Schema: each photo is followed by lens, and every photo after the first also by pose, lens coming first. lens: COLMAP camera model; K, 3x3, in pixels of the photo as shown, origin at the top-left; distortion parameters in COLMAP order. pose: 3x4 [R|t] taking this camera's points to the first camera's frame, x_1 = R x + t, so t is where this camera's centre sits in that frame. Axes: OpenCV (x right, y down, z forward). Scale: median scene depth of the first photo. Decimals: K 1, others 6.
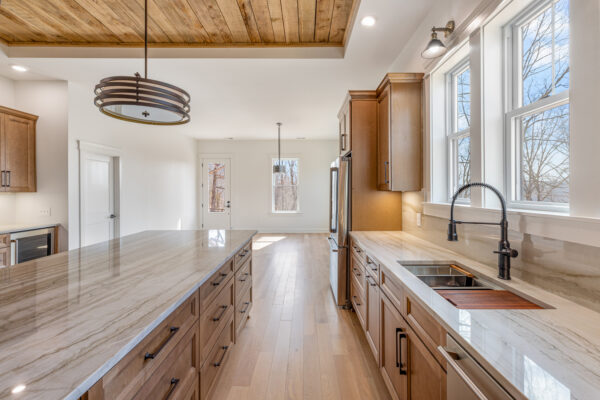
lens RADIAL K [[275.6, 0, 302.8], [0, 275.6, 192.5], [0, 0, 1]] dist [0.003433, 0.000433]
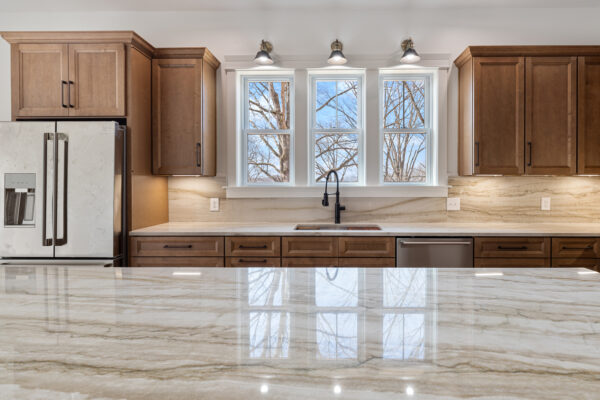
lens RADIAL K [[312.2, 0, 325.9], [0, 312.2, 186.2], [0, 0, 1]] dist [0.001860, 0.000356]
pose [[0.022007, -0.000759, 0.999758, -1.364166], [0.006963, 0.999976, 0.000606, 0.063429], [-0.999734, 0.006948, 0.022011, 1.041474]]
